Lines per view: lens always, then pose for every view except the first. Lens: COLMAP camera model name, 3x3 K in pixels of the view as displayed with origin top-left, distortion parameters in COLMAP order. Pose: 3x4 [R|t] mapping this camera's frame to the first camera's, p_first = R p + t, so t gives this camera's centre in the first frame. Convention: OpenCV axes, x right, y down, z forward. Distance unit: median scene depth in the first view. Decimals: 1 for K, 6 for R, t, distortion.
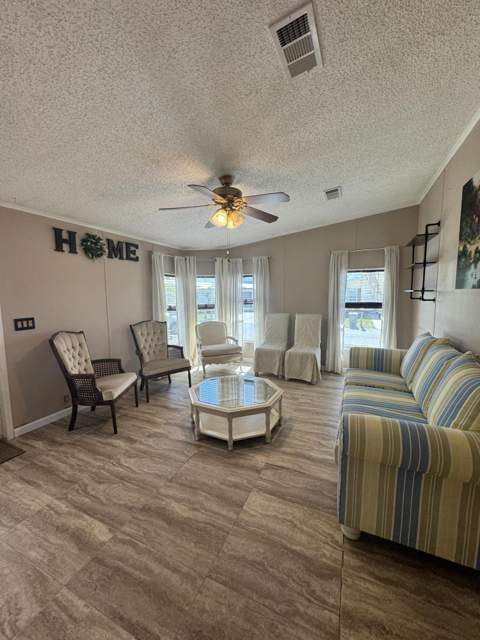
lens RADIAL K [[254.8, 0, 240.0], [0, 254.8, 320.0], [0, 0, 1]] dist [-0.001044, 0.000273]
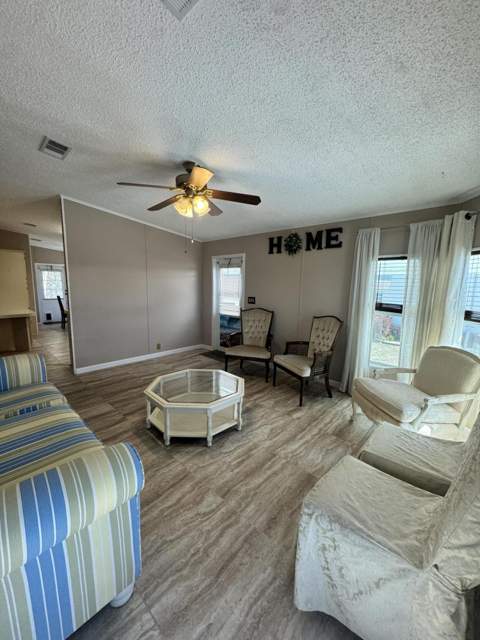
lens RADIAL K [[254.8, 0, 240.0], [0, 254.8, 320.0], [0, 0, 1]] dist [-0.001044, 0.000273]
pose [[-0.318863, 0.142236, -0.937067, 0.625394], [-0.111678, 0.976150, 0.186169, -0.126546], [0.941198, 0.164012, -0.295374, 1.101638]]
